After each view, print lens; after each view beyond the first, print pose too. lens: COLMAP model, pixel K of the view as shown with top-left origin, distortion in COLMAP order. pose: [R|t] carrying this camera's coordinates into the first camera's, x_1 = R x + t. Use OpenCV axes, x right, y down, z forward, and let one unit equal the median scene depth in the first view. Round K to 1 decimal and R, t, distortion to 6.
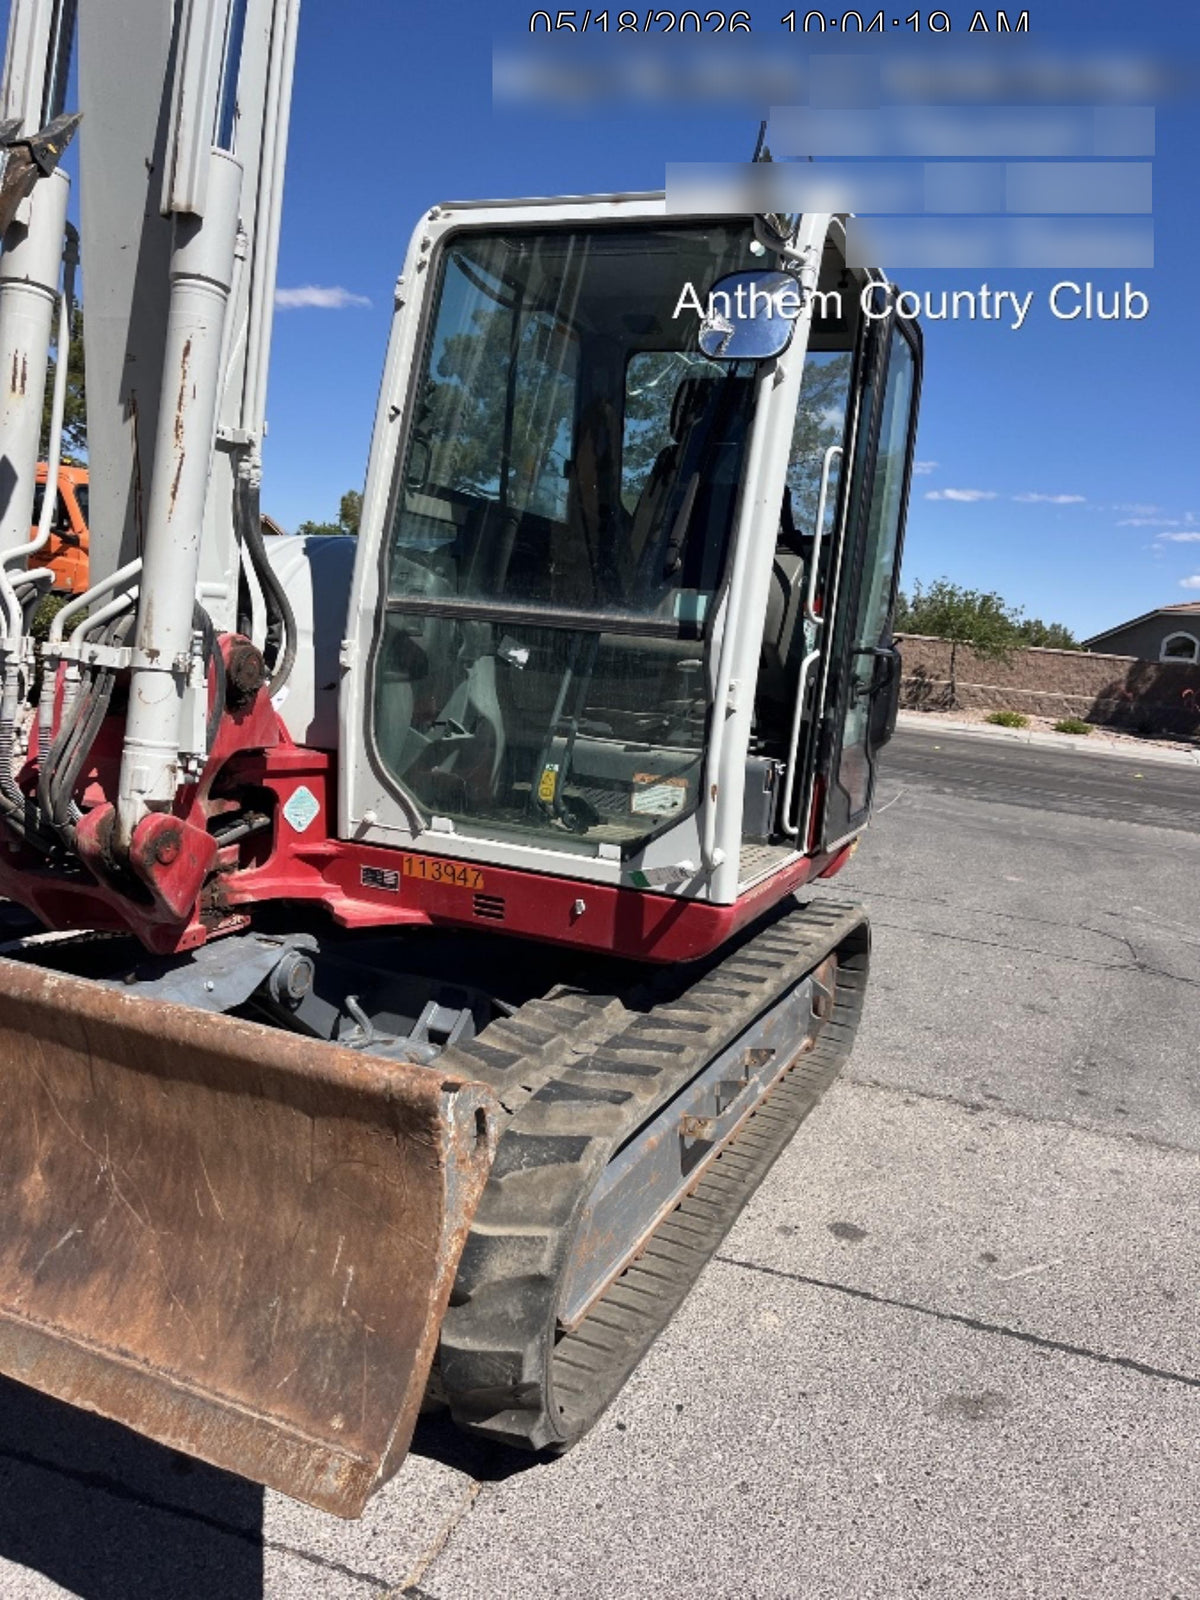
lens RADIAL K [[1213.3, 0, 605.8], [0, 1213.3, 794.8], [0, 0, 1]] dist [0.051156, -0.060669]
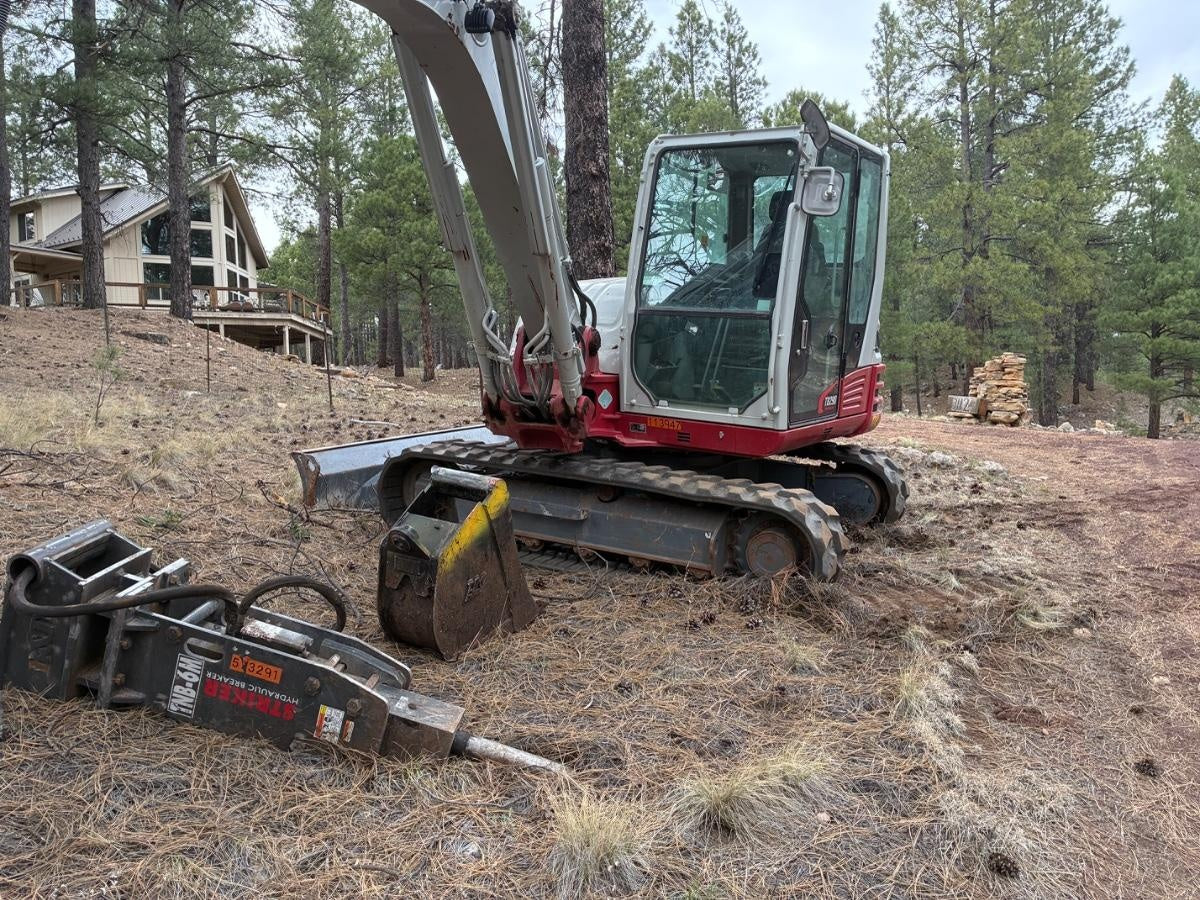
lens RADIAL K [[910.0, 0, 603.1], [0, 910.0, 447.5], [0, 0, 1]] dist [0.051156, -0.060669]
pose [[0.976220, -0.019424, -0.215912, 0.136457], [0.020618, 0.999782, 0.003276, 0.107517], [0.215801, -0.007650, 0.976407, -0.786888]]
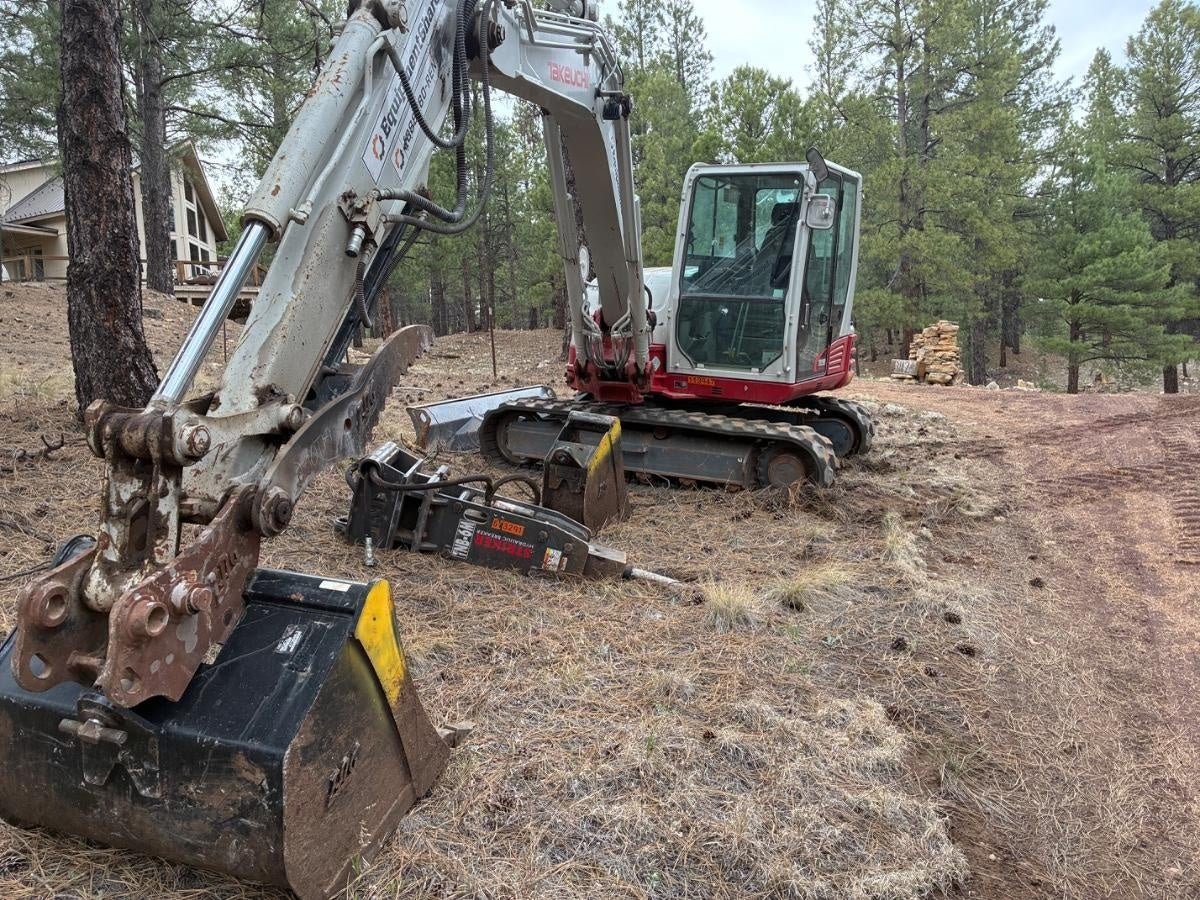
lens RADIAL K [[910.0, 0, 589.2], [0, 910.0, 454.9], [0, 0, 1]] dist [0.051156, -0.060669]
pose [[0.985725, -0.026127, -0.166326, -0.033958], [0.034410, 0.998297, 0.047112, 0.142183], [0.164812, -0.052162, 0.984945, -1.488498]]
